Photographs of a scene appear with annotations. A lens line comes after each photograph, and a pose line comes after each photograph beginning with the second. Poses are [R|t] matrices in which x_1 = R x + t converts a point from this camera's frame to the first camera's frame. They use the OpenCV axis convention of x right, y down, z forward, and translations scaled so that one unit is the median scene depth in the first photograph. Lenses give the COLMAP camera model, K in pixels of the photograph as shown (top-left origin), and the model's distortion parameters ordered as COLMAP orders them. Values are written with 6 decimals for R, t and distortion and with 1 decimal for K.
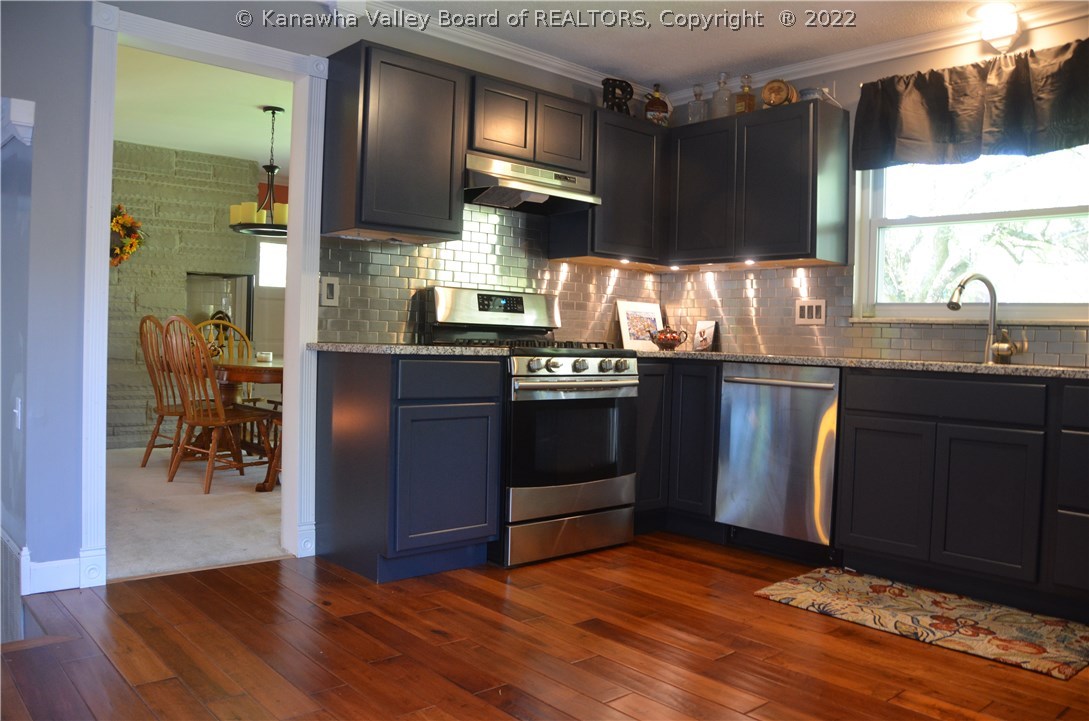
lens RADIAL K [[839.9, 0, 540.4], [0, 839.9, 357.3], [0, 0, 1]] dist [-0.012428, 0.005758]
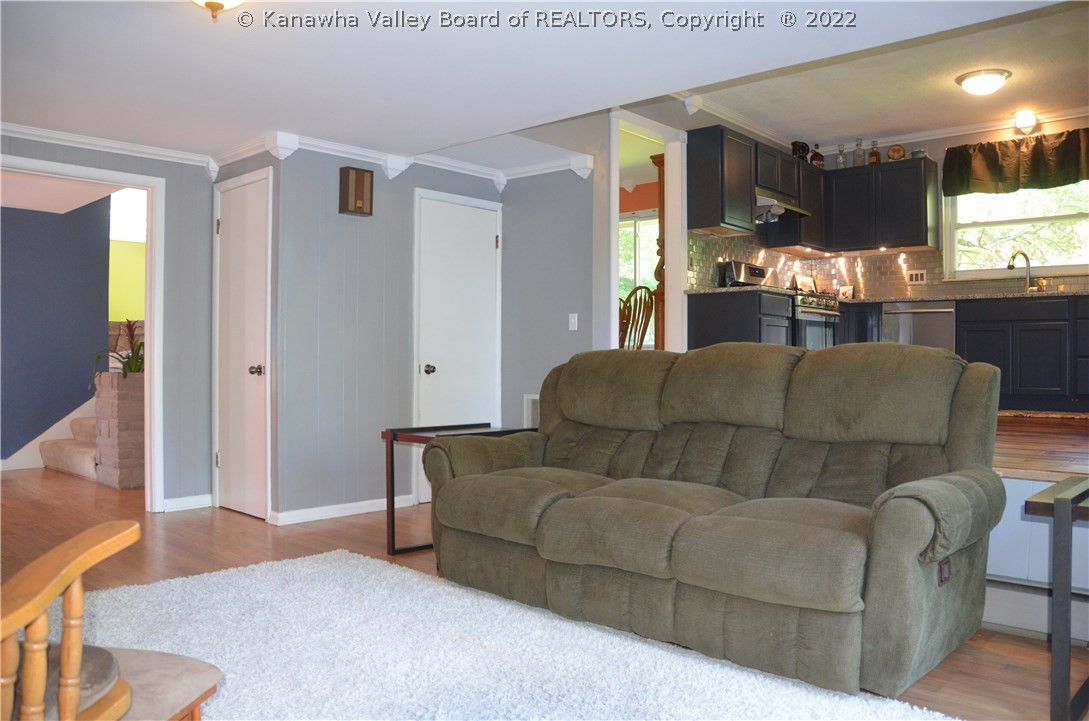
lens RADIAL K [[839.9, 0, 548.5], [0, 839.9, 360.2], [0, 0, 1]] dist [-0.012428, 0.005758]
pose [[0.995020, -0.020849, 0.097475, -0.694490], [0.022287, 0.999658, -0.013687, 0.141802], [-0.097156, 0.015791, 0.995144, -0.741537]]
